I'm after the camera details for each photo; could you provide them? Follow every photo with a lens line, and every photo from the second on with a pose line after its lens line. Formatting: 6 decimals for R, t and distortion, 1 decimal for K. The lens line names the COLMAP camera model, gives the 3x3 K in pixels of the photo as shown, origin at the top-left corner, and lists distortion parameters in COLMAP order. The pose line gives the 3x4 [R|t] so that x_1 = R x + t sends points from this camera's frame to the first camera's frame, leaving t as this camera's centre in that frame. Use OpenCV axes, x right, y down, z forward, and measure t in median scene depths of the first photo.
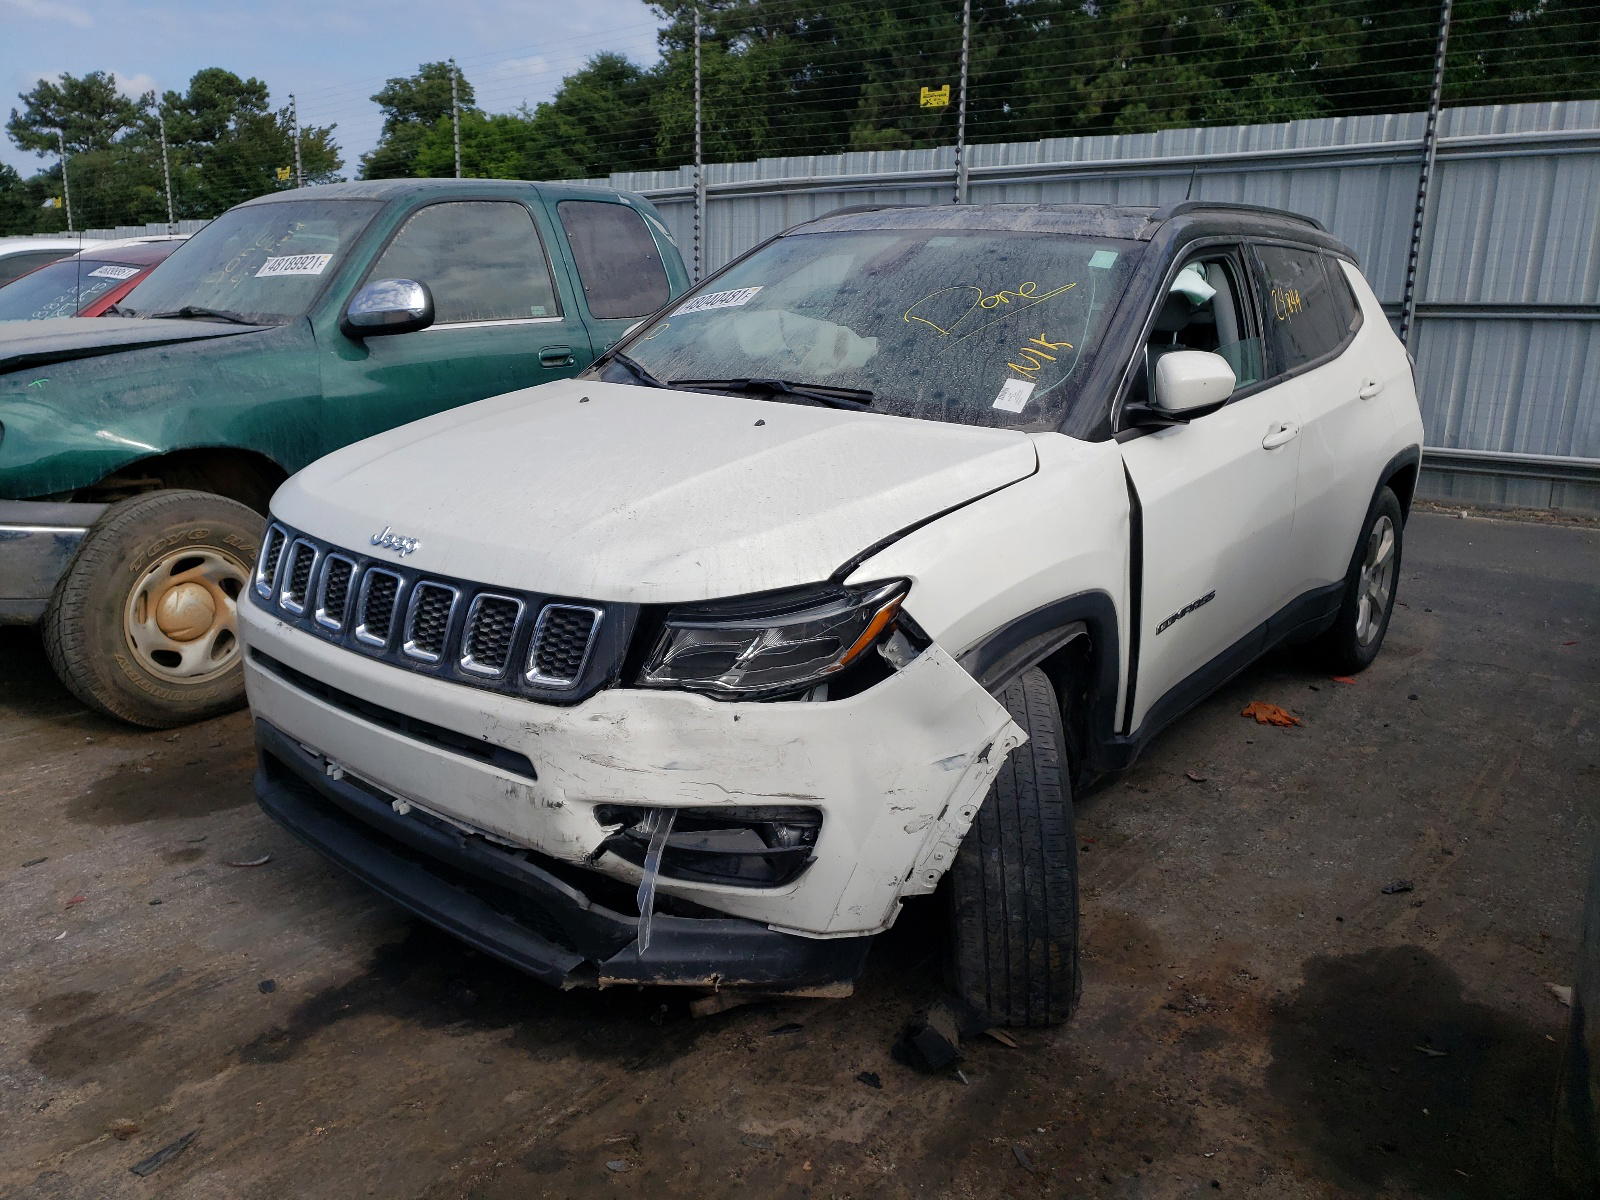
lens RADIAL K [[1249.2, 0, 800.0], [0, 1249.2, 600.0], [0, 0, 1]] dist [0.006310, 0.002412]
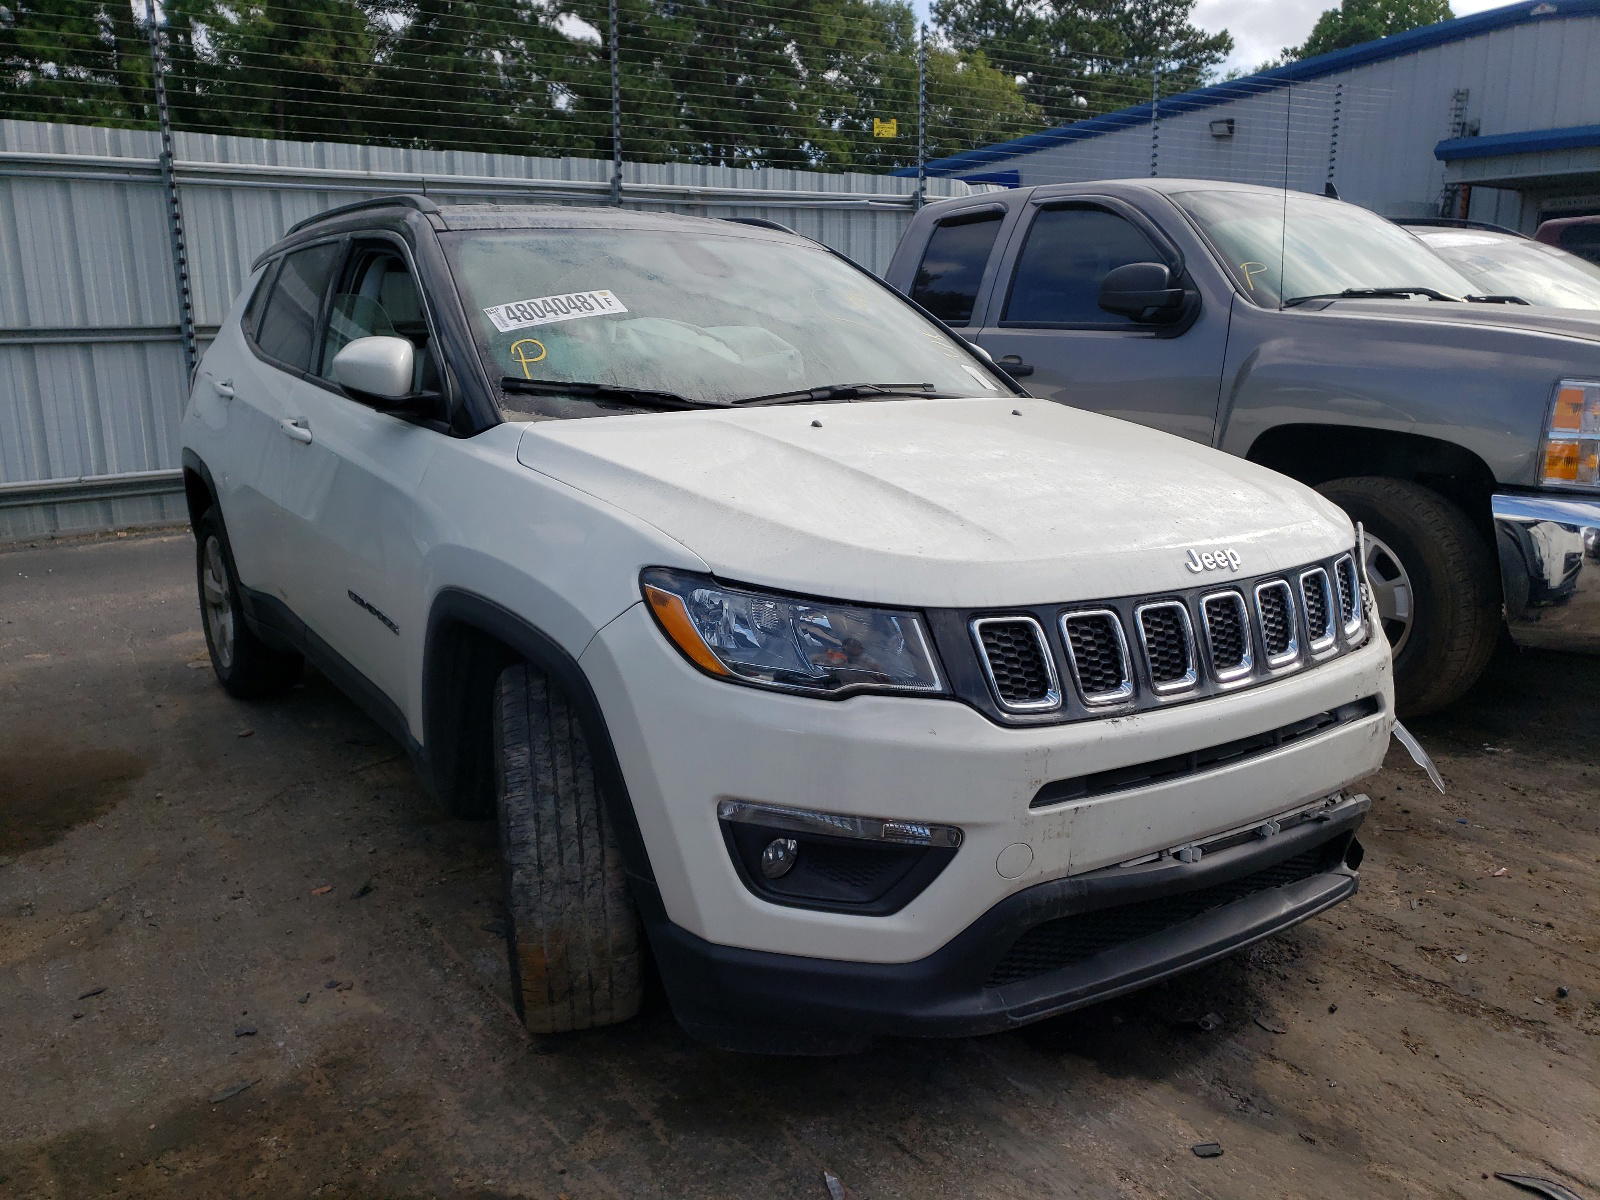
lens RADIAL K [[1223.6, 0, 798.8], [0, 1223.6, 581.2], [0, 0, 1]] dist [0.076588, -0.001292]
pose [[0.283638, -0.224511, 0.932279, -0.483277], [0.257777, 0.954272, 0.151381, -0.096720], [-0.923634, 0.197382, 0.328542, 0.372184]]
